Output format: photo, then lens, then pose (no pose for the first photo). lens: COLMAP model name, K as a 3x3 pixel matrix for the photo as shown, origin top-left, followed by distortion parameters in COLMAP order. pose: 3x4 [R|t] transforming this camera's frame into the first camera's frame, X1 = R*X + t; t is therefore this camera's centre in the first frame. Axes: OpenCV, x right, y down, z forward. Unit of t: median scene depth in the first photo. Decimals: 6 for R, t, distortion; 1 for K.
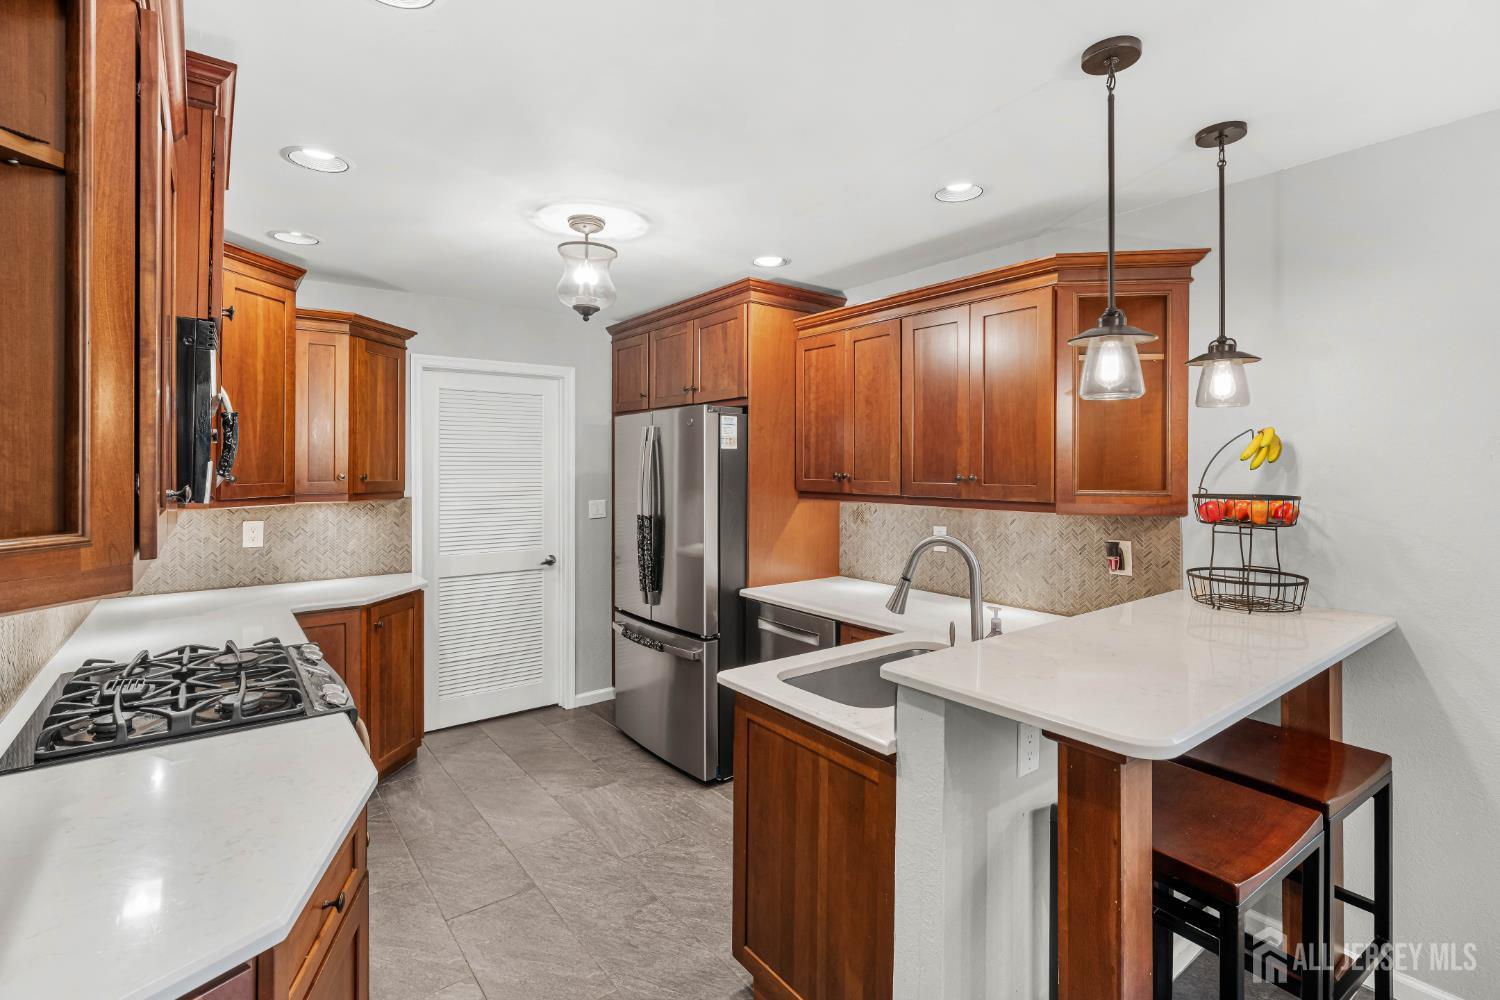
lens RADIAL K [[709.9, 0, 746.8], [0, 709.9, 461.6], [0, 0, 1]] dist [-0.000350, 0.000988]
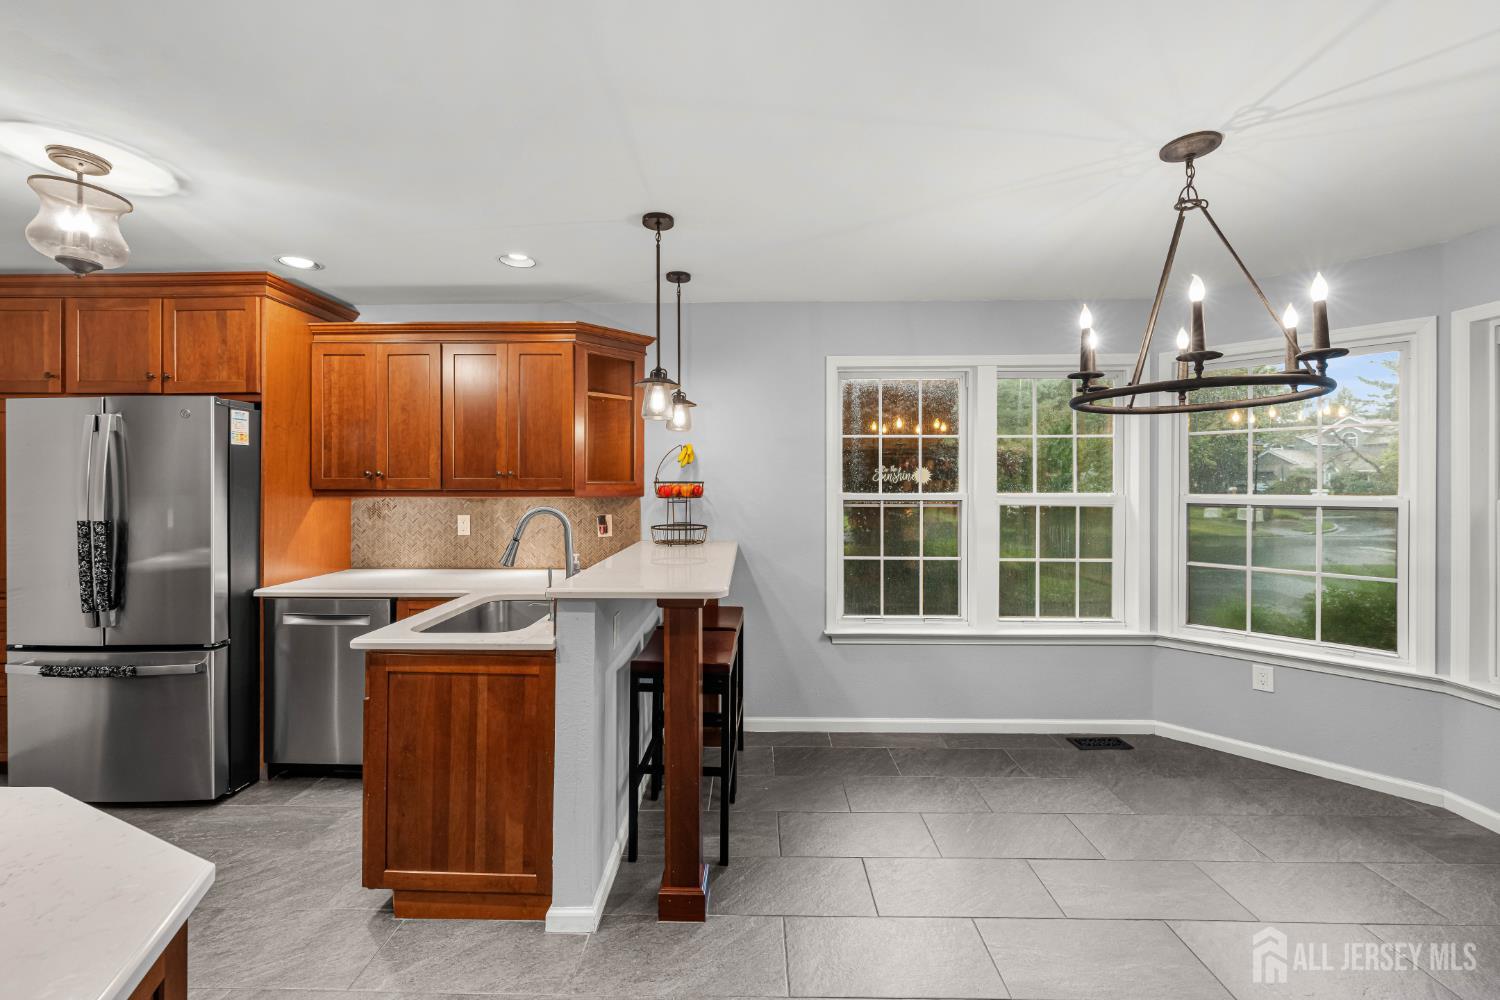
lens RADIAL K [[592.8, 0, 745.0], [0, 592.8, 483.0], [0, 0, 1]] dist [-0.001502, -0.000374]
pose [[0.616486, -0.000857, 0.787365, -0.240574], [-0.002312, 0.999993, 0.002898, 0.030391], [-0.787362, -0.003607, 0.616480, -0.029702]]
